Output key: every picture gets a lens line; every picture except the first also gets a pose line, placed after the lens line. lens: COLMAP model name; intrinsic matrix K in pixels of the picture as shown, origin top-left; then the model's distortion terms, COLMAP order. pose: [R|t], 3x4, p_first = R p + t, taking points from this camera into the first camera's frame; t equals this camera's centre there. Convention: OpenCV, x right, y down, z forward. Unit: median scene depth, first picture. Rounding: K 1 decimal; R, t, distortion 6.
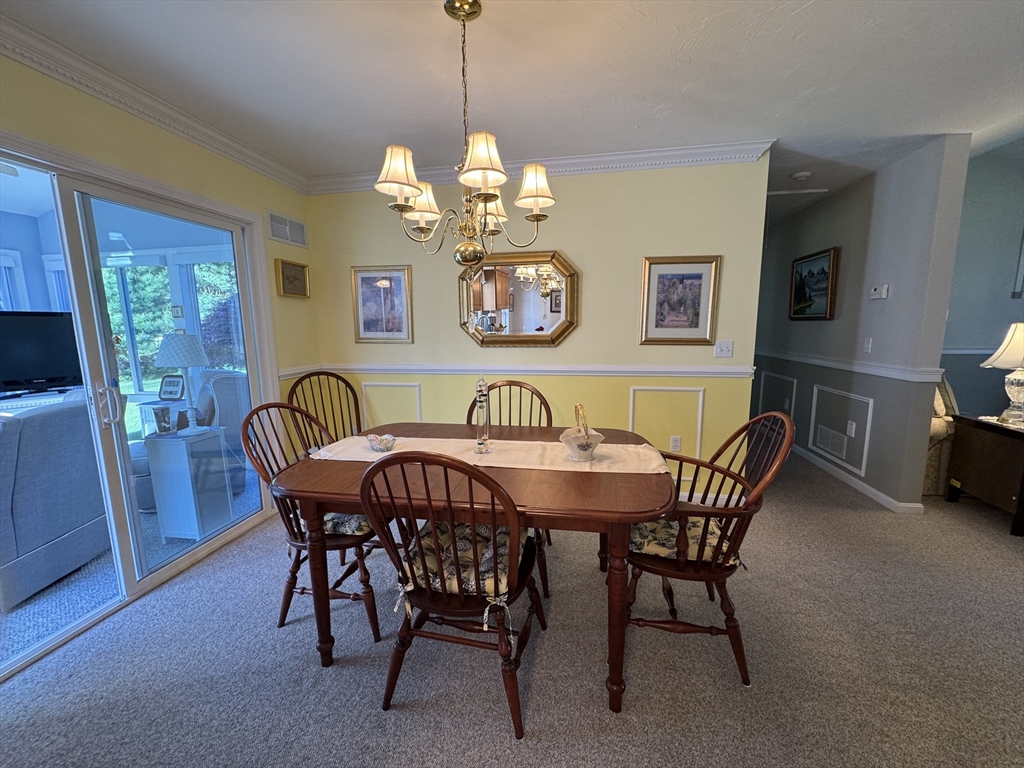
lens RADIAL K [[403.2, 0, 512.0], [0, 403.2, 384.0], [0, 0, 1]] dist [0.000127, 0.000520]
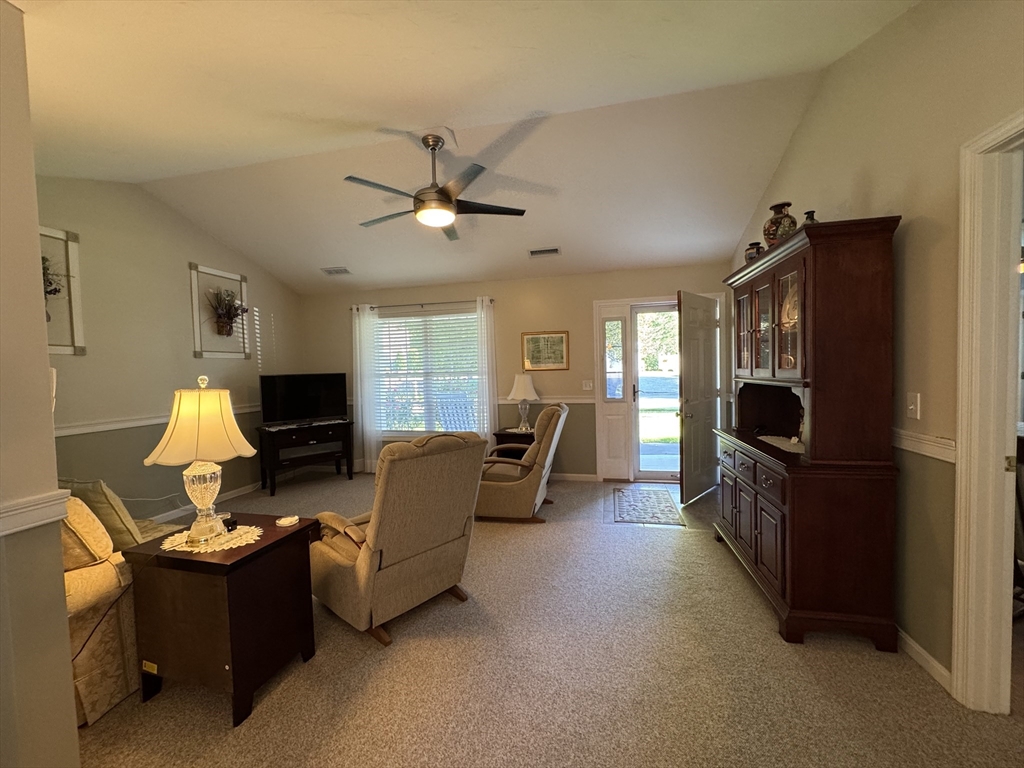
lens RADIAL K [[403.2, 0, 512.0], [0, 403.2, 384.0], [0, 0, 1]] dist [0.000127, 0.000520]
pose [[0.050317, -0.028268, 0.998333, 0.555481], [0.173645, 0.984622, 0.019128, -0.070593], [-0.983522, 0.172394, 0.054451, 0.387909]]
